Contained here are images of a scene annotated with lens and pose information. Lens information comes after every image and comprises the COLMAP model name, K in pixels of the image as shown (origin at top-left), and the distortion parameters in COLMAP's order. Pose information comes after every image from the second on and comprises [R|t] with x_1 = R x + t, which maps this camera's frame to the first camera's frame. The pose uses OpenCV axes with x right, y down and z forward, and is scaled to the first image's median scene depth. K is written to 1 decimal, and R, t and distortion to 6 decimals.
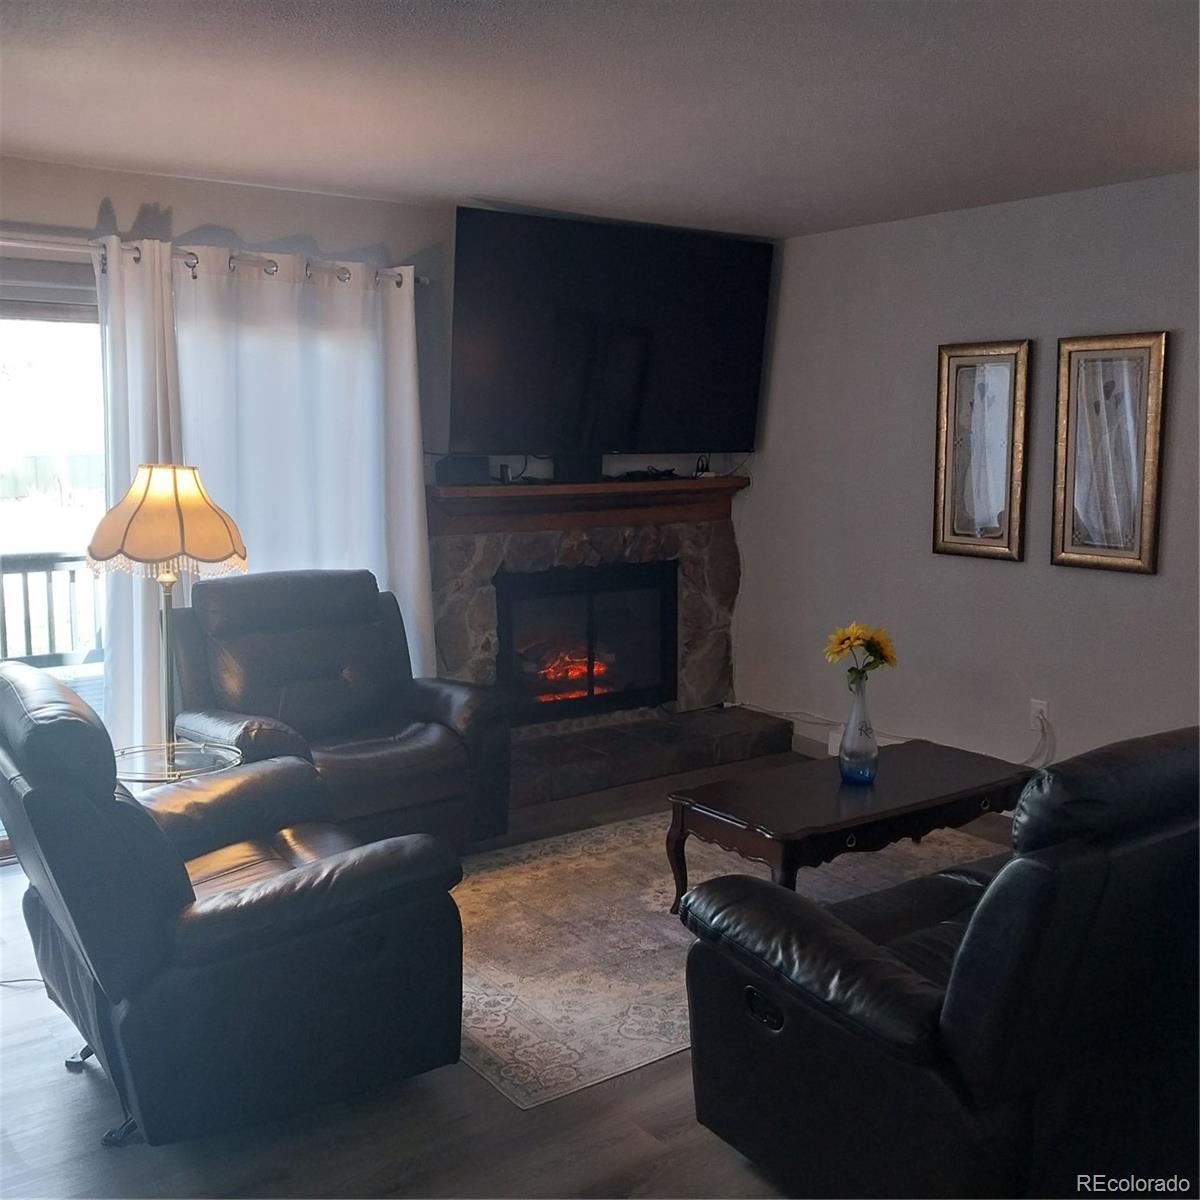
lens RADIAL K [[1261.4, 0, 604.8], [0, 1261.4, 589.4], [0, 0, 1]] dist [0.249135, -0.630917]
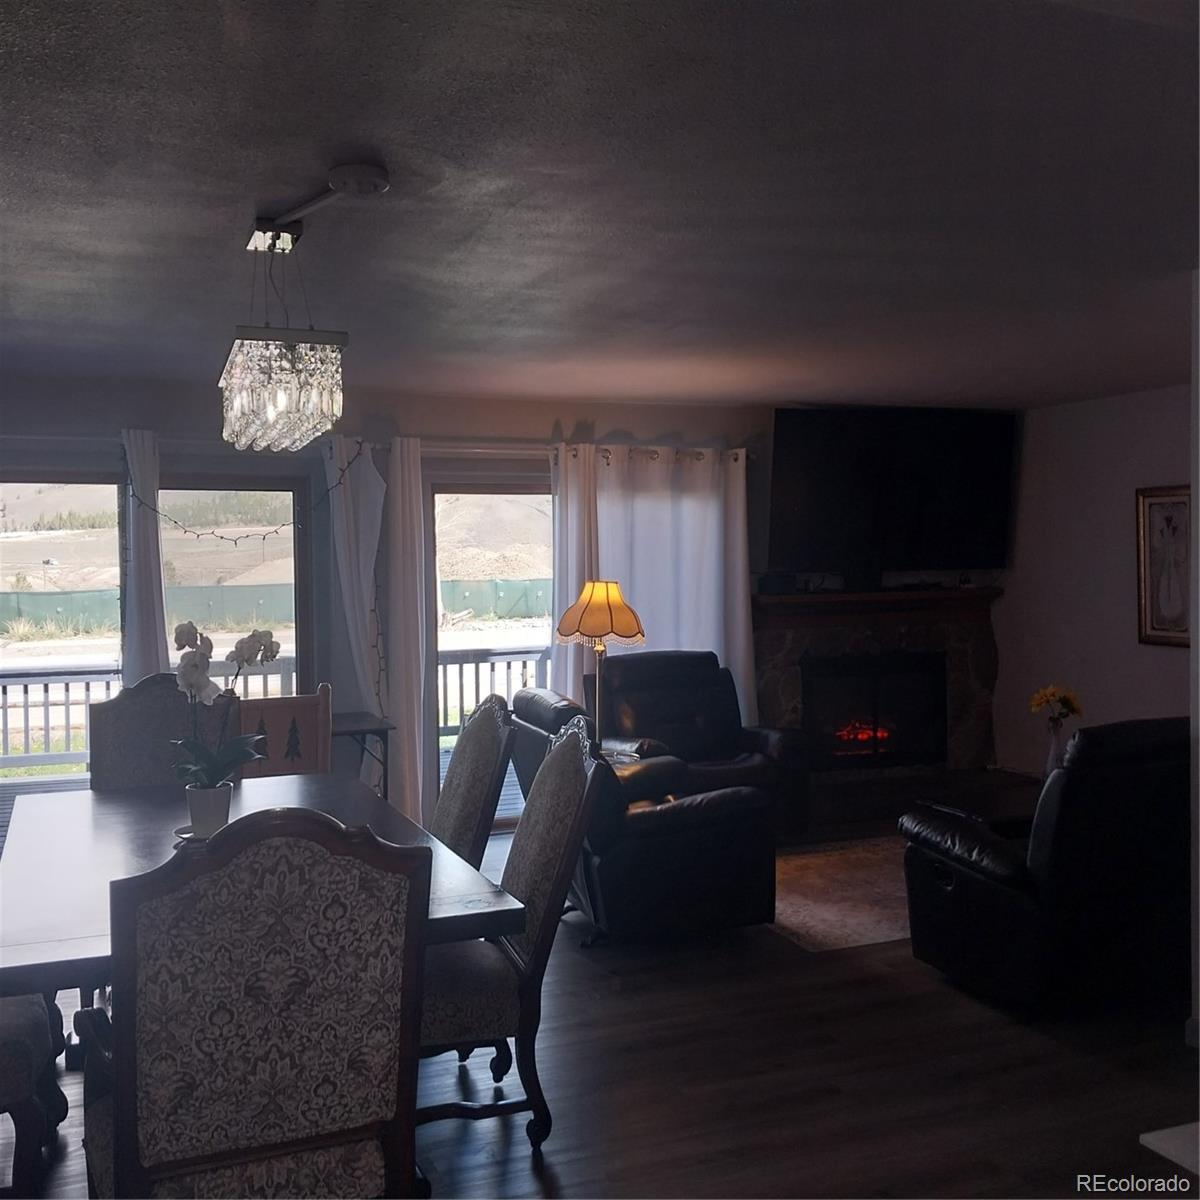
lens RADIAL K [[1261.4, 0, 604.8], [0, 1261.4, 589.4], [0, 0, 1]] dist [0.249135, -0.630917]
pose [[0.968365, -0.008280, -0.249403, 0.060478], [-0.015573, 0.995496, -0.093515, 0.052964], [0.249054, 0.094440, 0.963874, -0.459031]]
